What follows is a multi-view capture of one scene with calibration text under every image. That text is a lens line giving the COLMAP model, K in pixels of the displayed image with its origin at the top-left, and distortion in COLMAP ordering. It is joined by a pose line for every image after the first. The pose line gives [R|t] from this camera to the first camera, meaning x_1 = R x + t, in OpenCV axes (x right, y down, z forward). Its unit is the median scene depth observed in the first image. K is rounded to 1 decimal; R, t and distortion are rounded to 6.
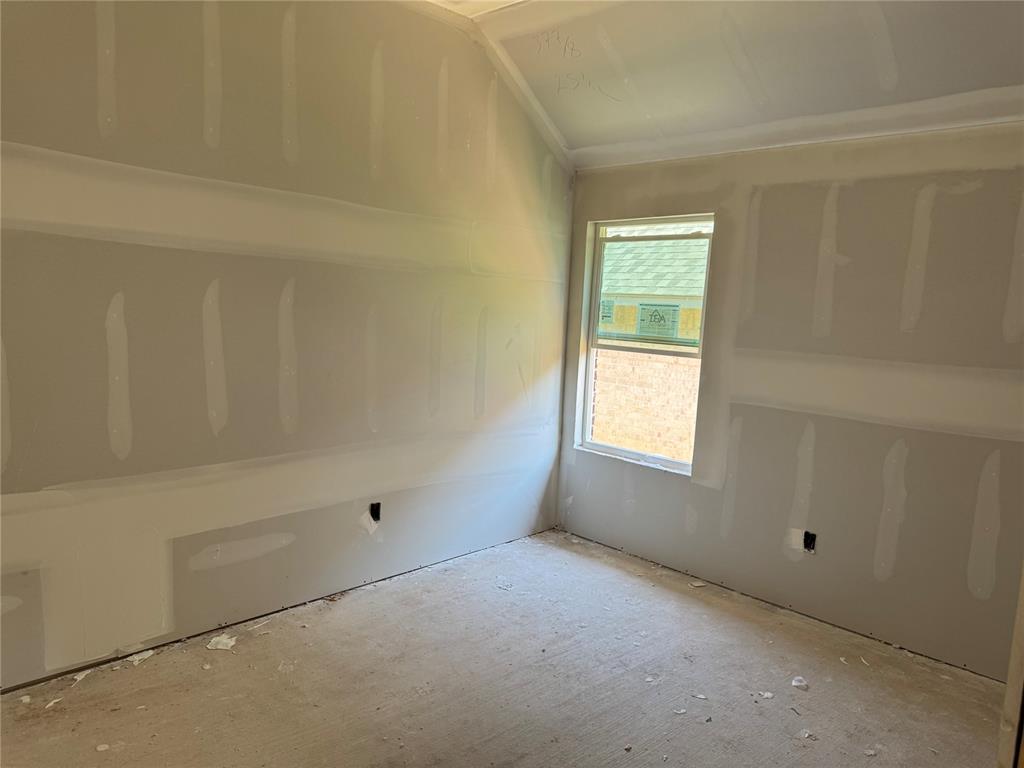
lens RADIAL K [[720.9, 0, 502.0], [0, 720.9, 383.2], [0, 0, 1]] dist [0.042658, -0.041504]
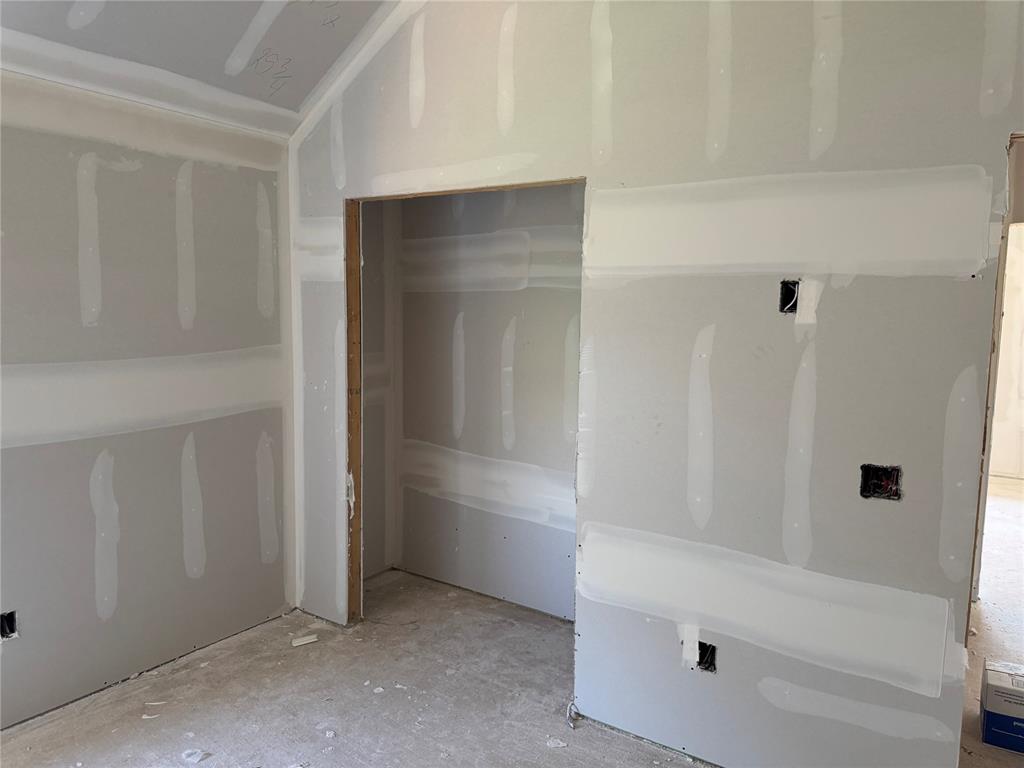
lens RADIAL K [[720.9, 0, 511.8], [0, 720.9, 380.6], [0, 0, 1]] dist [0.042658, -0.041504]
pose [[-0.173949, -0.153426, 0.972729, -0.379155], [0.091801, 0.980960, 0.171141, -0.112842], [-0.980466, 0.119068, -0.156552, 0.689198]]
